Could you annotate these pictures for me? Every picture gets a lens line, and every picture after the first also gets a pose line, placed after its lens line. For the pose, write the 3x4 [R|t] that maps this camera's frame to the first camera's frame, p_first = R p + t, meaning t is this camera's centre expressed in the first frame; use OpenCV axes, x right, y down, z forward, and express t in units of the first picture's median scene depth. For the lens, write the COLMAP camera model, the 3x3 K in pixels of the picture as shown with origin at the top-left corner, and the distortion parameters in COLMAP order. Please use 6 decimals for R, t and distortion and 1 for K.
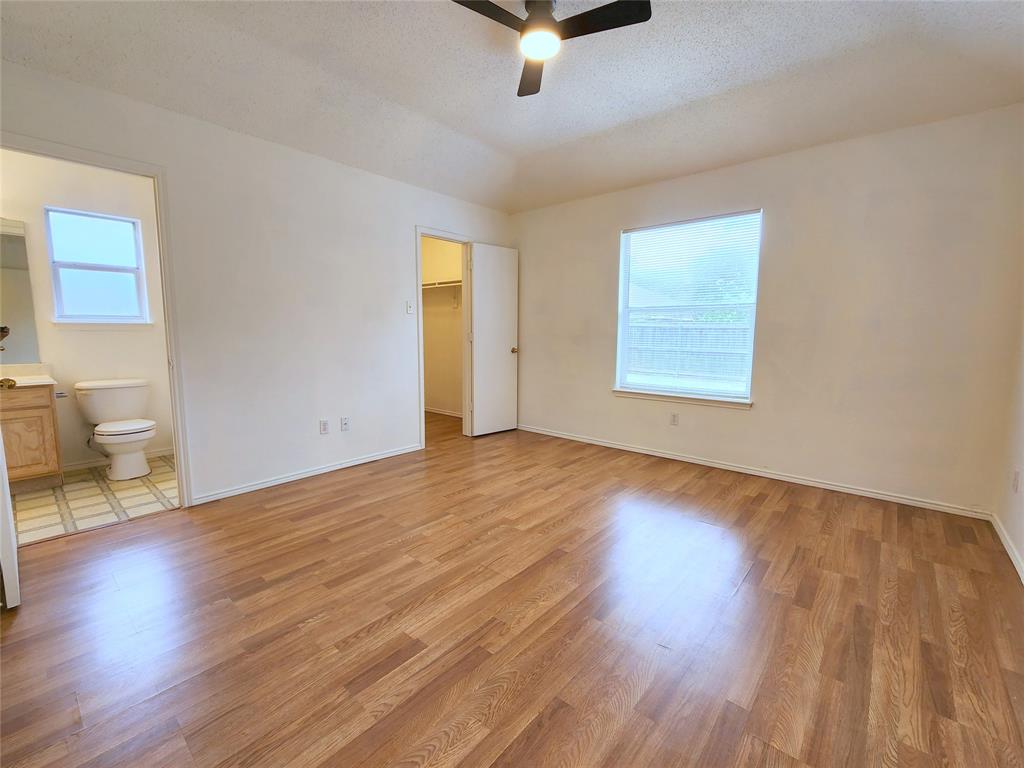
lens RADIAL K [[439.4, 0, 512.0], [0, 439.4, 384.0], [0, 0, 1]] dist [-0.000768, -0.000203]
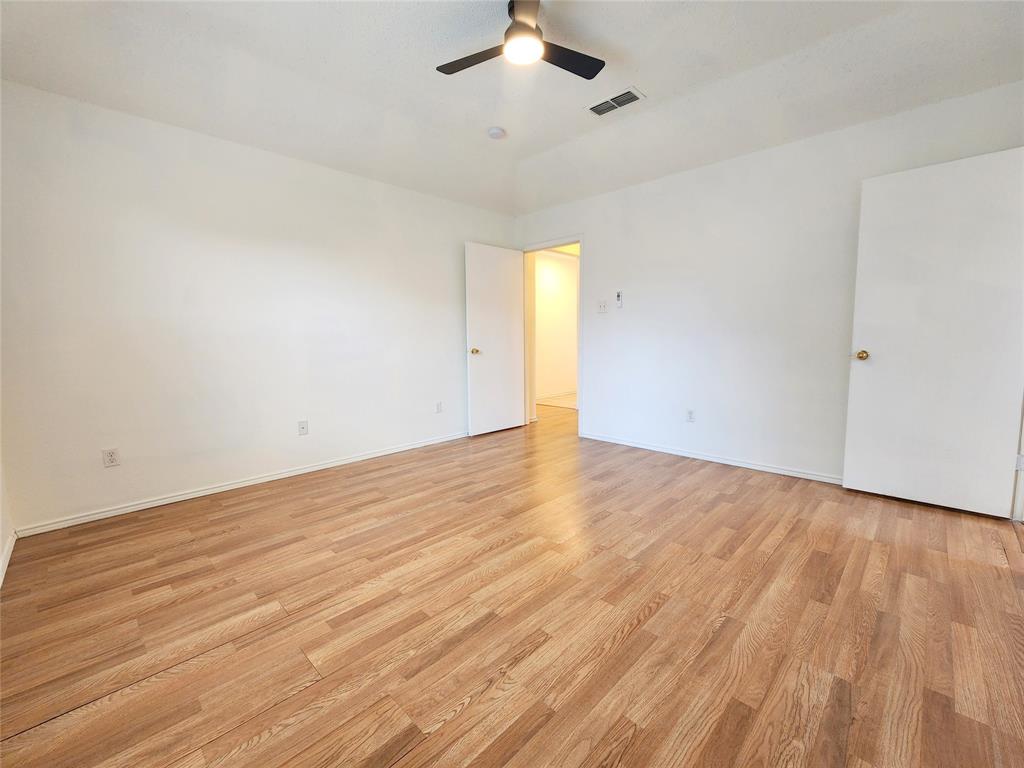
lens RADIAL K [[439.4, 0, 512.0], [0, 439.4, 384.0], [0, 0, 1]] dist [-0.000768, -0.000203]
pose [[-0.998256, 0.000357, 0.059033, 0.023484], [0.013842, 0.973521, 0.228180, -0.177713], [-0.057388, 0.228599, -0.971828, 1.659129]]
